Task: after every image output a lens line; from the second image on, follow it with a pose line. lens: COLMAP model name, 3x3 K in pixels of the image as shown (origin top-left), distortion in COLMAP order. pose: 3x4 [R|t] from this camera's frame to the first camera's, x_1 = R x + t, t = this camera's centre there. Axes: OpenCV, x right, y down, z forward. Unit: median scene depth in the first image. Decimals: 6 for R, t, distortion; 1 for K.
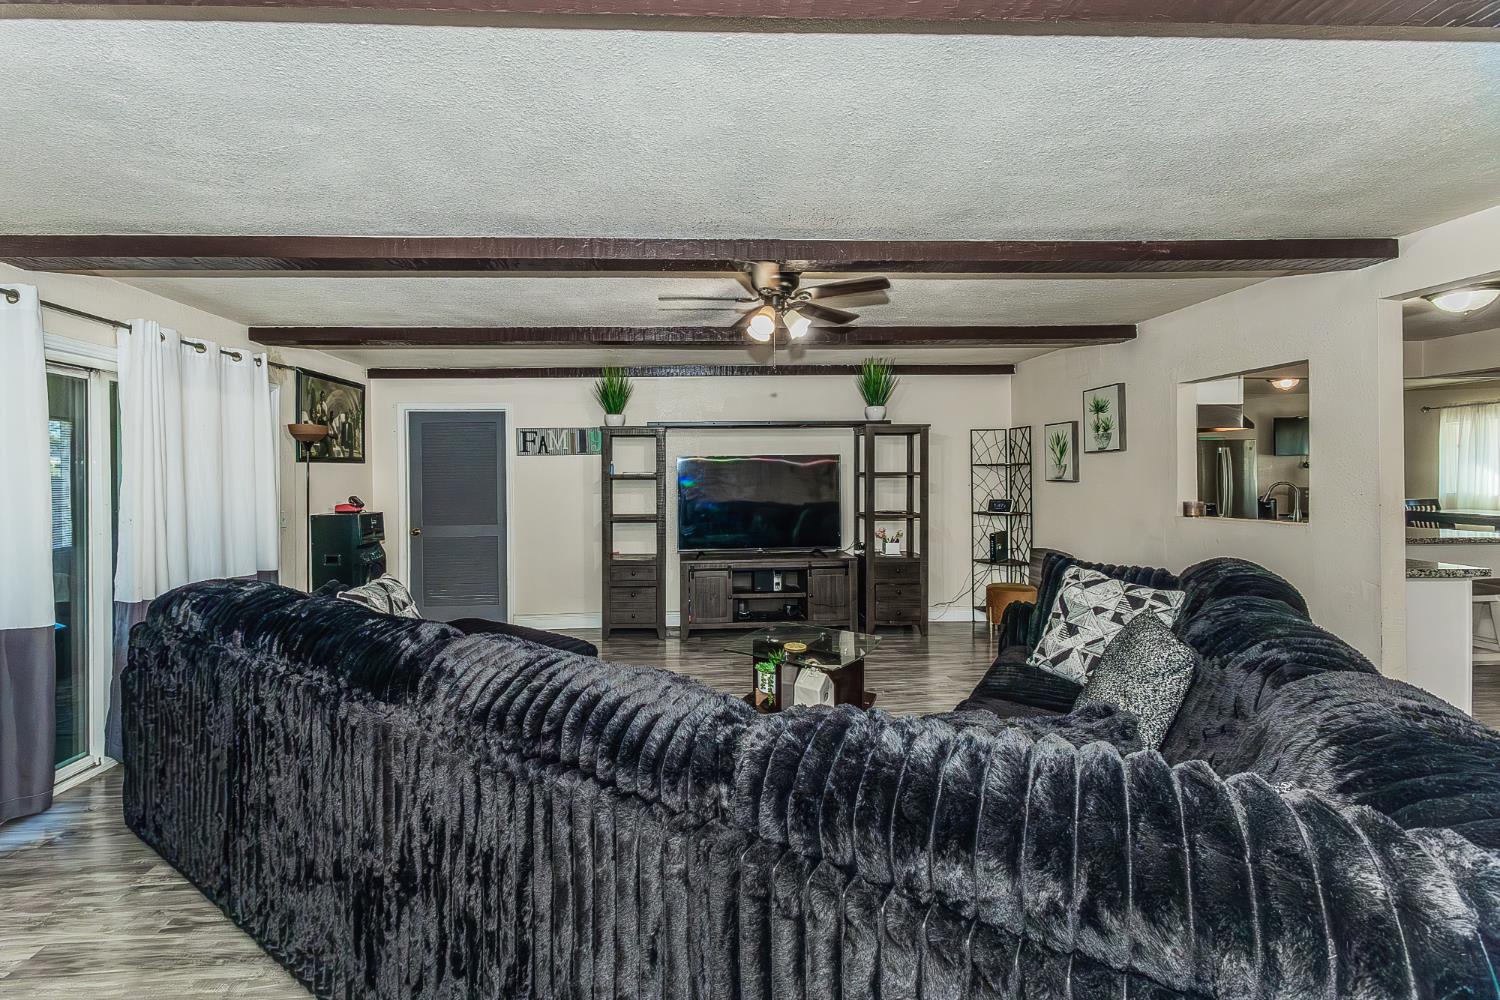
lens RADIAL K [[645.3, 0, 707.3], [0, 645.3, 477.8], [0, 0, 1]] dist [0.010035, 0.001275]
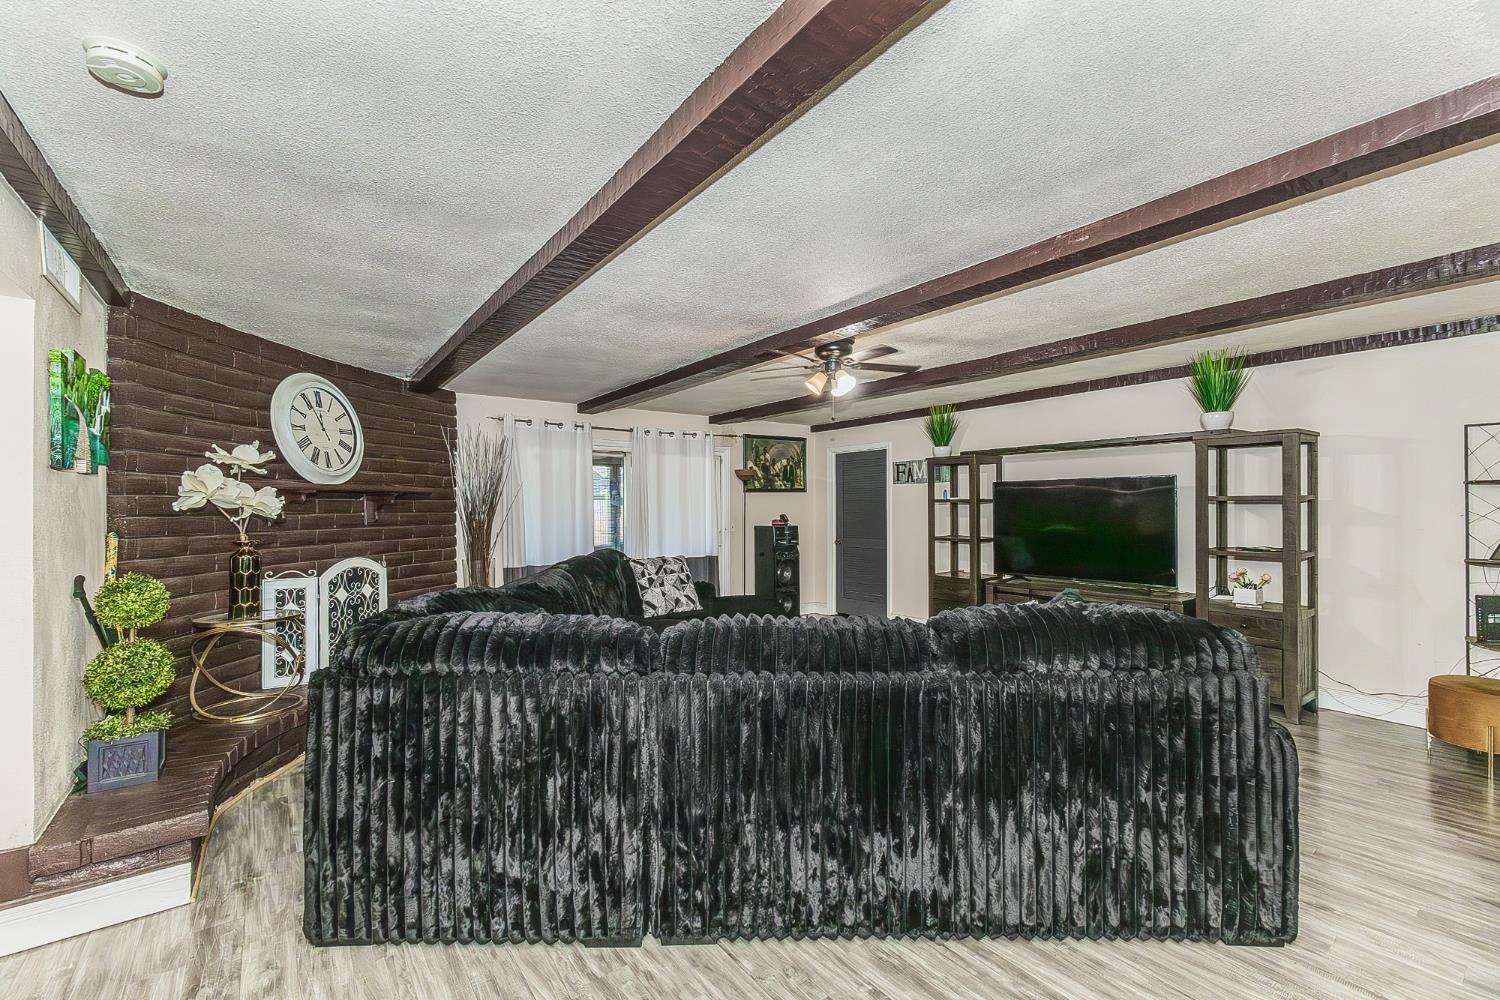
lens RADIAL K [[645.3, 0, 735.2], [0, 645.3, 501.1], [0, 0, 1]] dist [0.010035, 0.001275]
pose [[0.549493, 0.001265, -0.835498, 0.598766], [0.000438, 0.999998, 0.001803, -0.004903], [0.835498, -0.001357, 0.549491, 0.076590]]
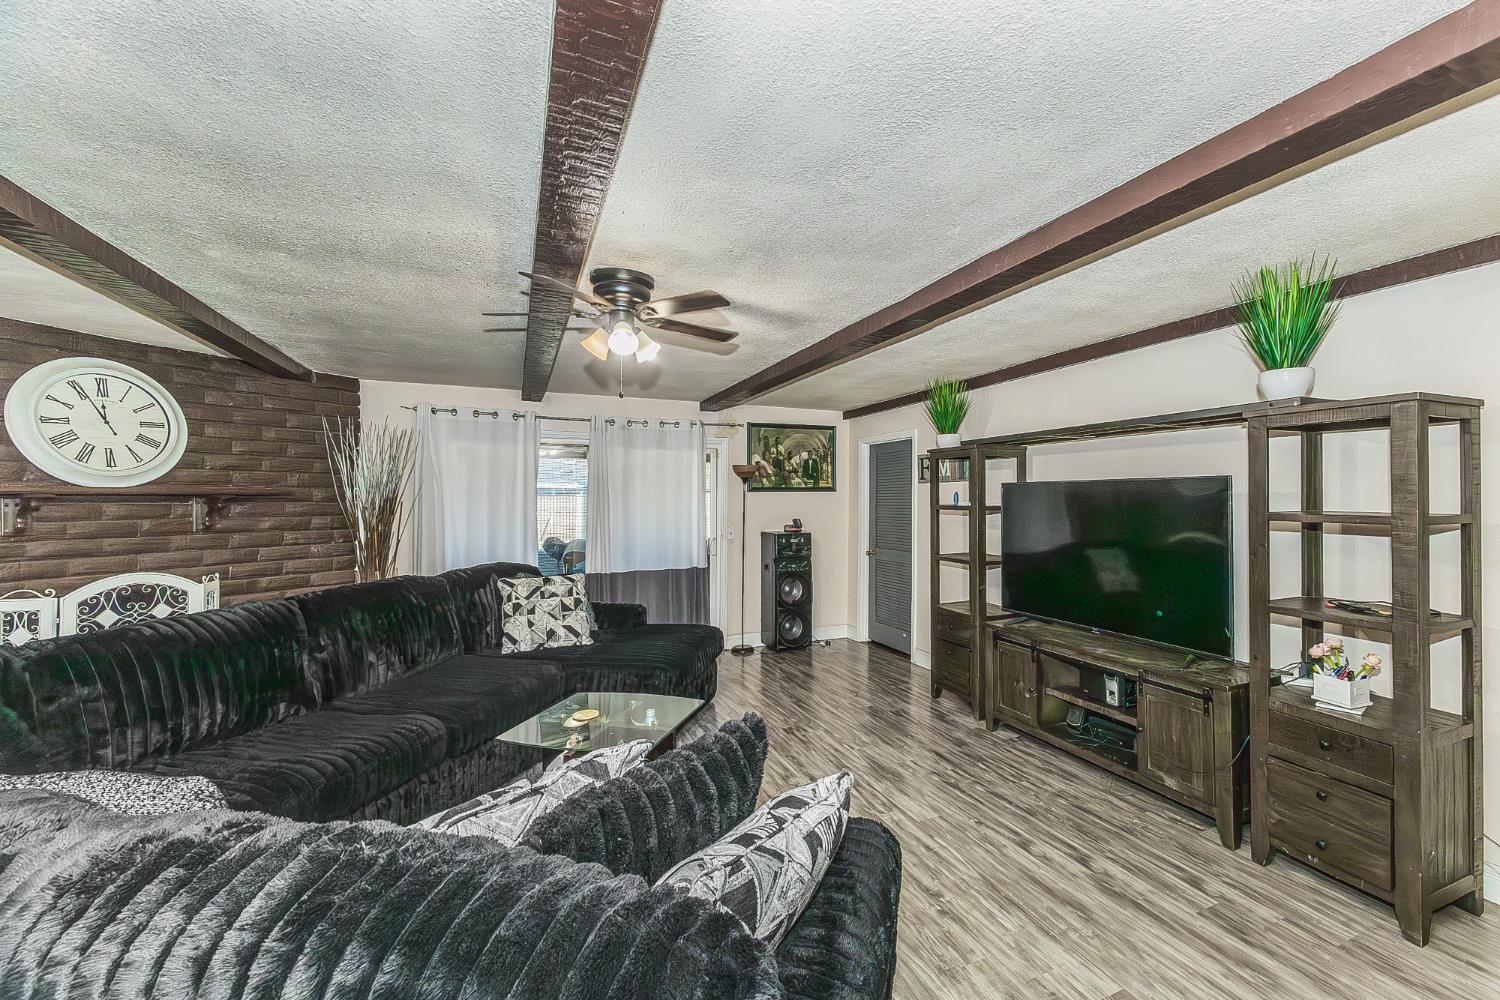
lens RADIAL K [[645.3, 0, 793.4], [0, 645.3, 489.4], [0, 0, 1]] dist [0.010035, 0.001275]
pose [[0.367648, 0.000210, -0.929965, 0.563712], [-0.005862, 0.999981, -0.002092, -0.023450], [0.929947, 0.006220, 0.367642, 0.497123]]
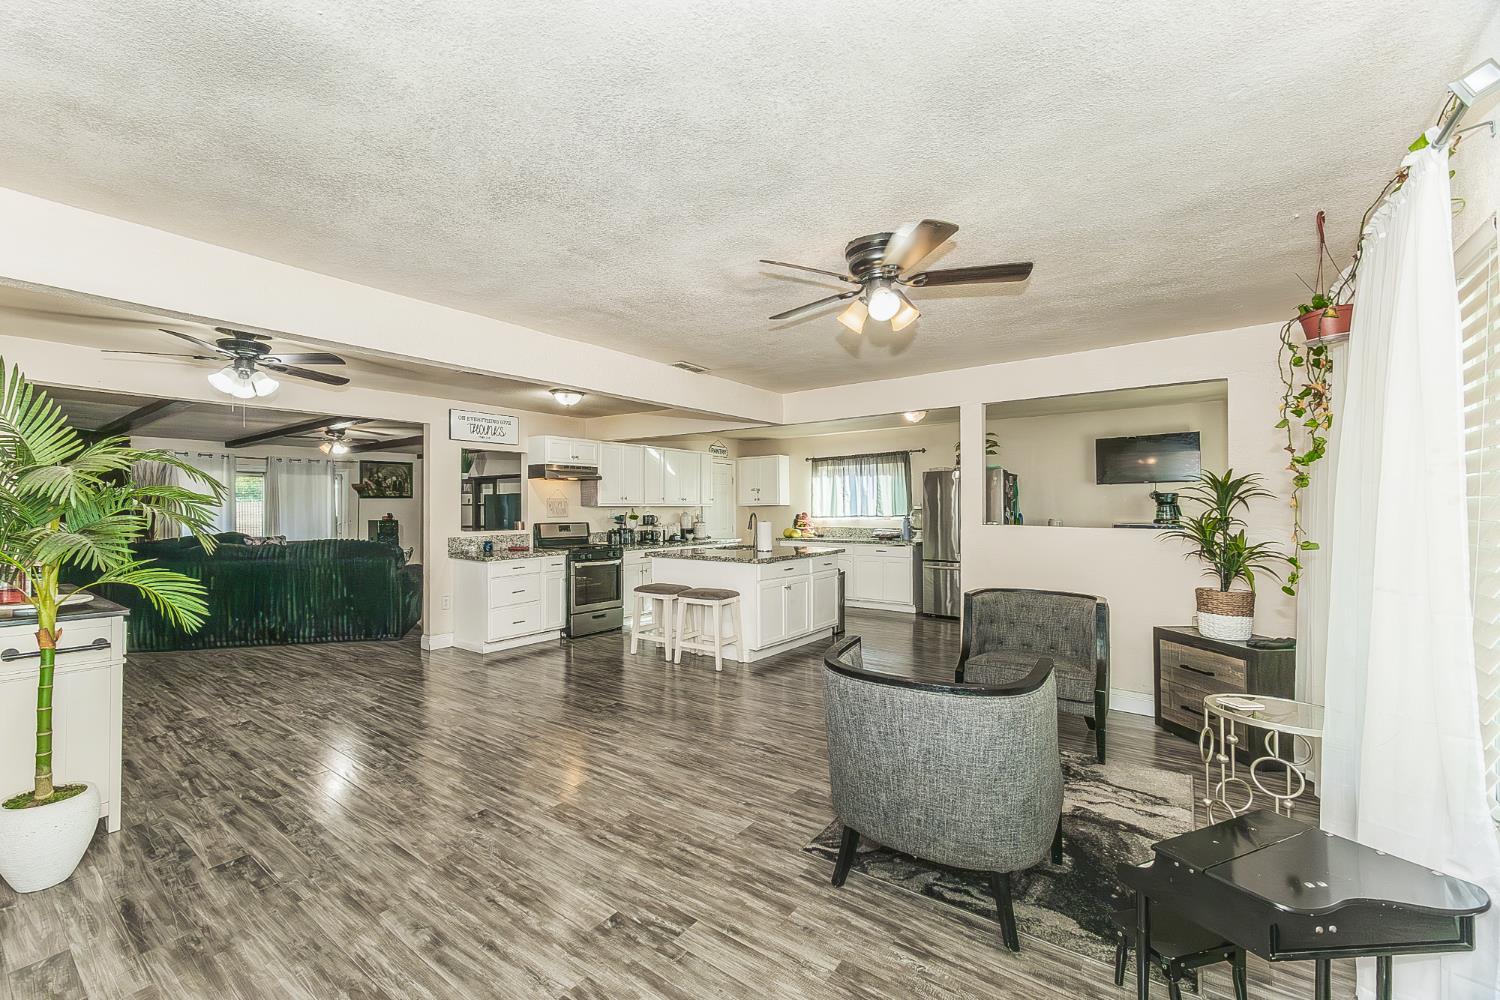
lens RADIAL K [[645.3, 0, 694.6], [0, 645.3, 501.7], [0, 0, 1]] dist [0.010035, 0.001275]
pose [[0.732440, 0.004559, -0.680816, 1.724390], [-0.005811, 0.999983, 0.000444, -0.016755], [0.680806, 0.003631, 0.732454, 0.032855]]
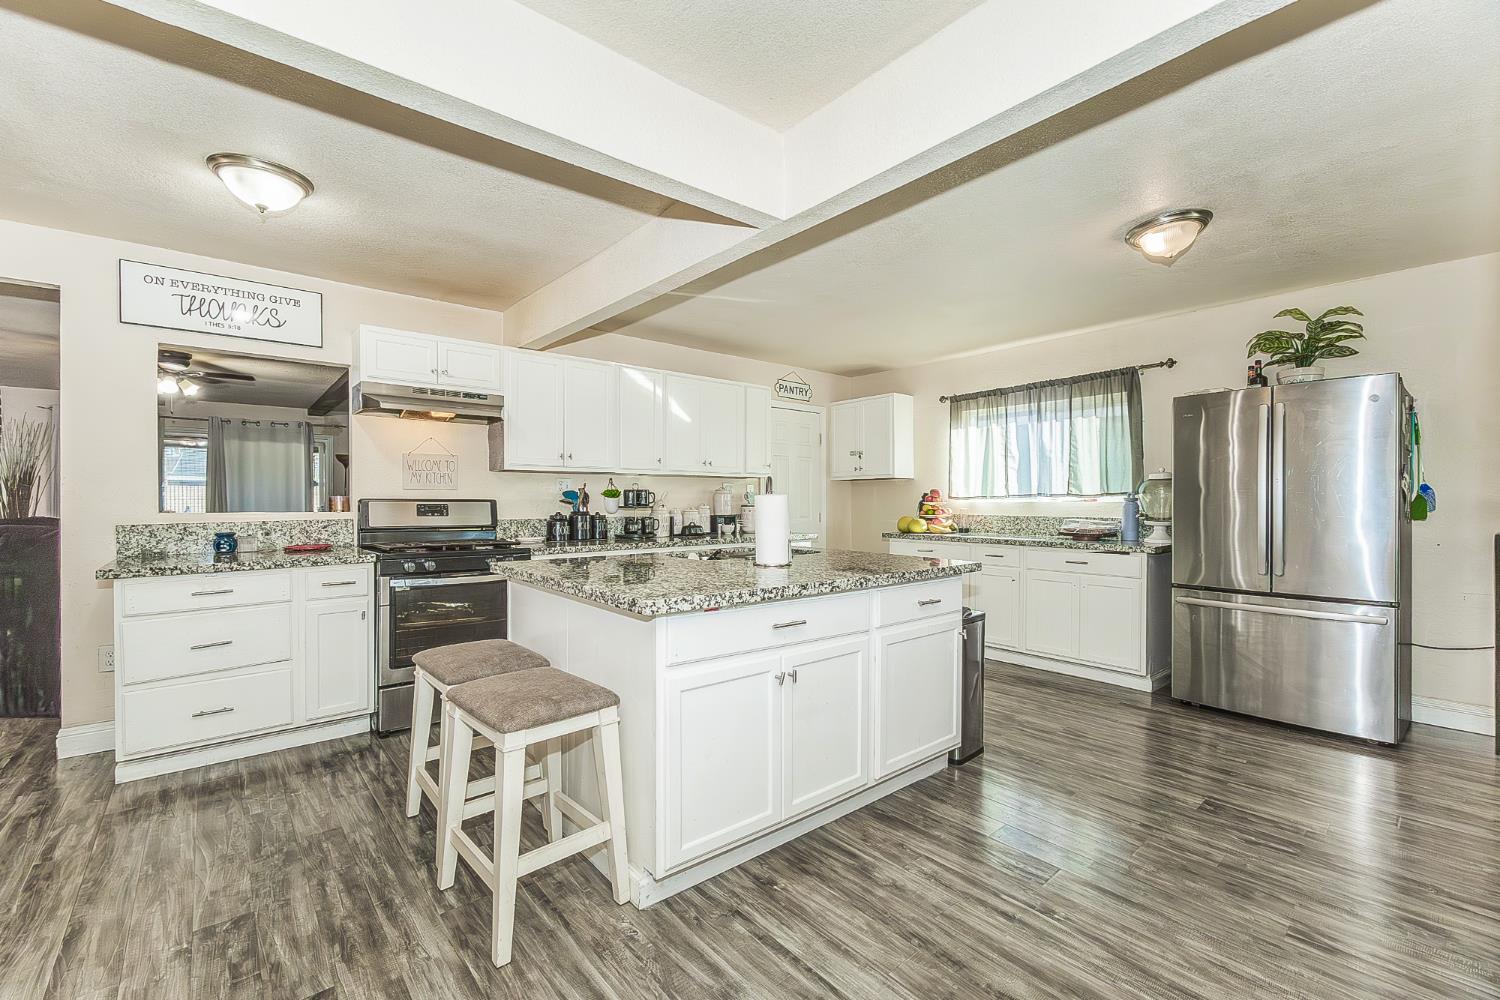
lens RADIAL K [[645.3, 0, 751.4], [0, 645.3, 499.6], [0, 0, 1]] dist [0.010035, 0.001275]
pose [[0.589196, 0.014240, -0.807864, 1.395265], [-0.007975, 0.999898, 0.011809, 0.018140], [0.807951, -0.000515, 0.589250, 0.696637]]
